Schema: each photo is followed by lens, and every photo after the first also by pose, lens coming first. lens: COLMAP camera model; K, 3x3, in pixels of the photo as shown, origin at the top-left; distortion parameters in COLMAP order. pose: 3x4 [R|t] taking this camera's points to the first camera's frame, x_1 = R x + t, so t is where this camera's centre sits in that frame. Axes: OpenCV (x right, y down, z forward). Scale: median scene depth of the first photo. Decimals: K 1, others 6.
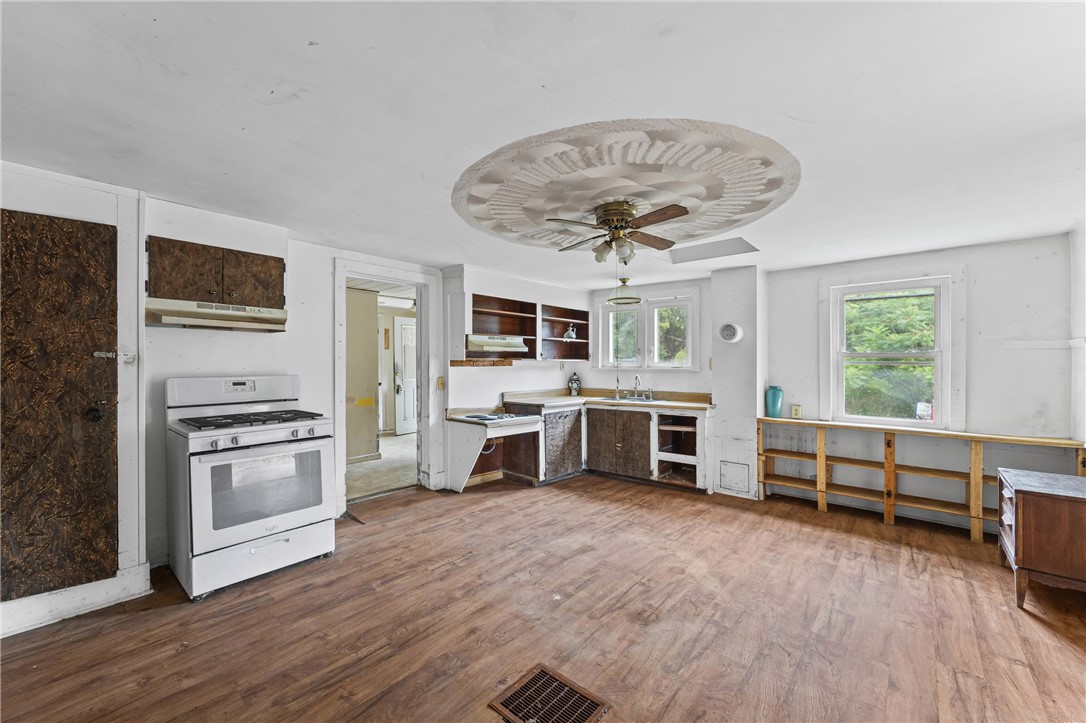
lens RADIAL K [[431.8, 0, 547.3], [0, 431.8, 364.2], [0, 0, 1]] dist [-0.003307, 0.001220]
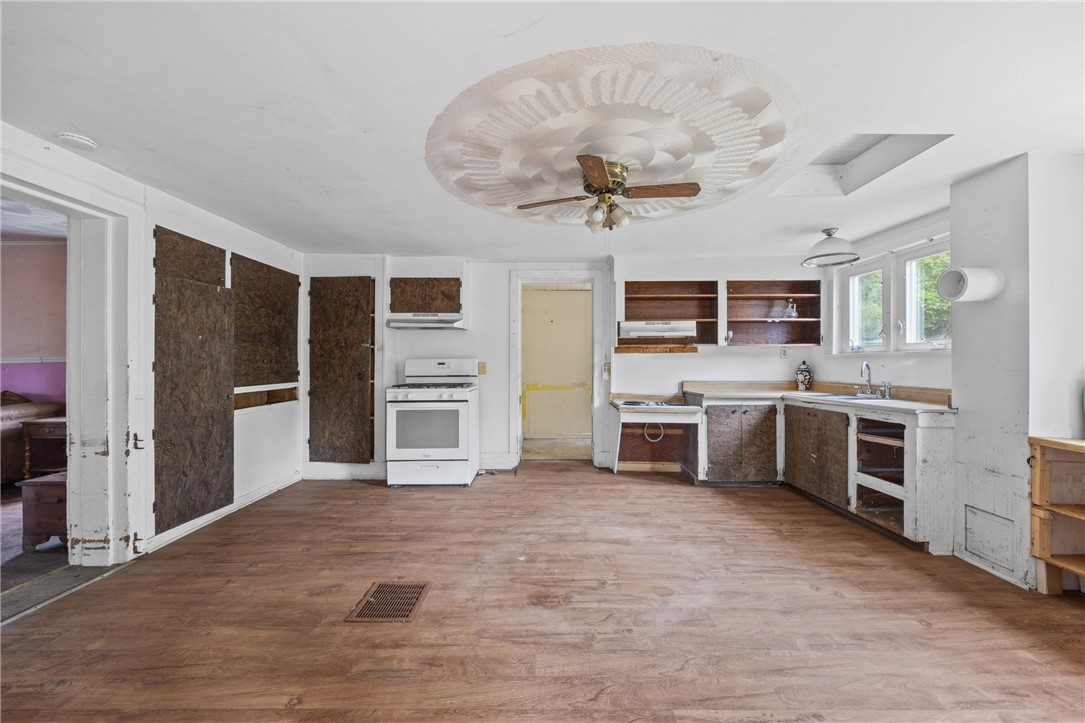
lens RADIAL K [[431.4, 0, 544.8], [0, 431.4, 362.7], [0, 0, 1]] dist [-0.003307, 0.001220]
pose [[0.651629, -0.003466, -0.758530, 0.500346], [0.002327, 0.999994, -0.002571, 0.033312], [0.758534, -0.000090, 0.651633, 0.198517]]
